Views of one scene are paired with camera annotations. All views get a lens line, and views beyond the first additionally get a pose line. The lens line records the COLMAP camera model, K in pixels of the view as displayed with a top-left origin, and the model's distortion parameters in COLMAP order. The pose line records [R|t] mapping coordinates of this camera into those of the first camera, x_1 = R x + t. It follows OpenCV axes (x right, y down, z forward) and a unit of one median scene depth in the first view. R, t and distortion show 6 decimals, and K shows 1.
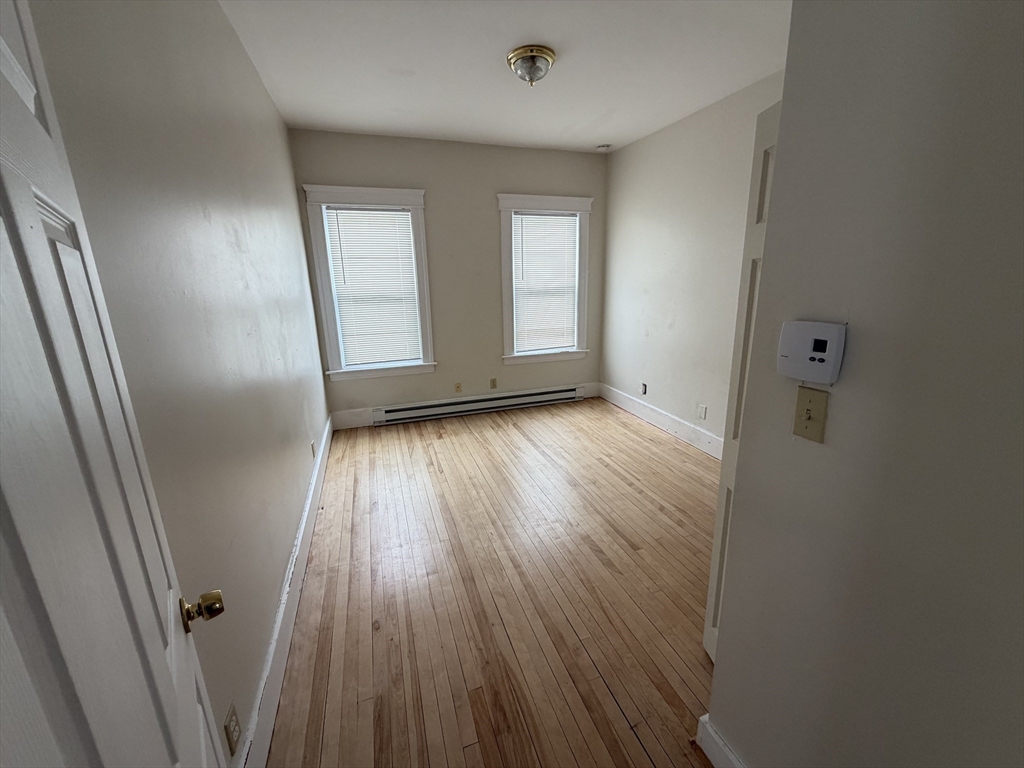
lens RADIAL K [[411.2, 0, 514.7], [0, 411.2, 384.2], [0, 0, 1]] dist [0.000477, 0.000041]
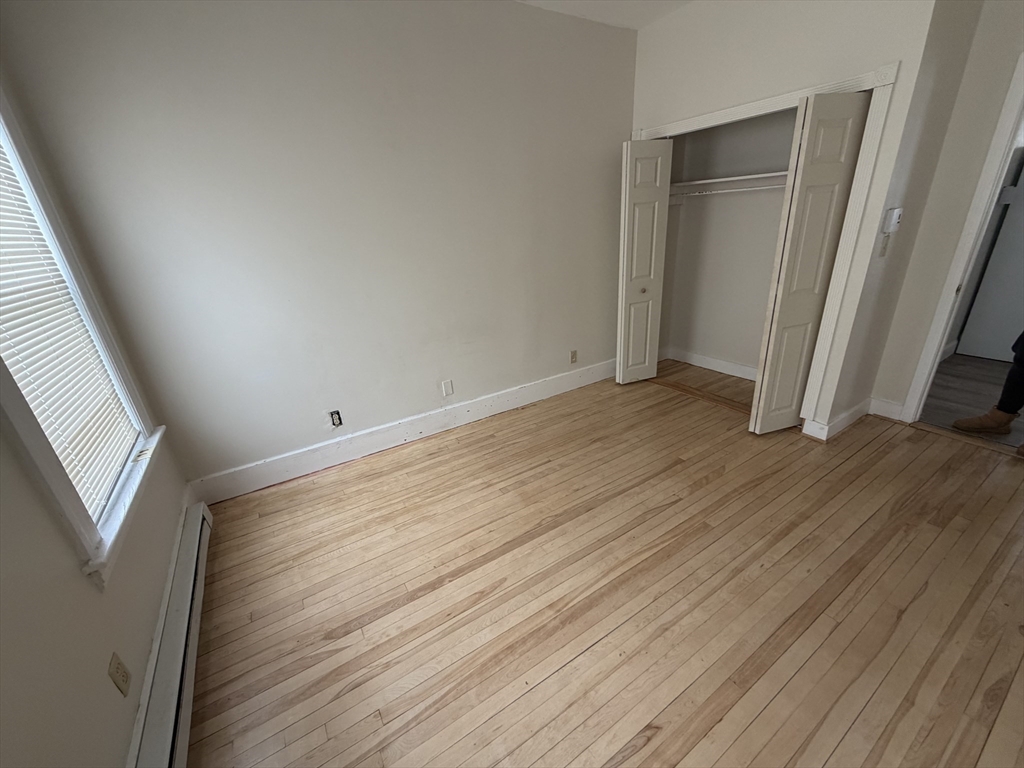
lens RADIAL K [[402.3, 0, 504.4], [0, 402.3, 386.5], [0, 0, 1]] dist [-0.001554, 0.000095]
pose [[-0.218568, -0.331868, 0.917656, -0.314037], [0.312962, 0.866877, 0.388045, -0.204232], [-0.924274, 0.372005, -0.085610, 0.854817]]
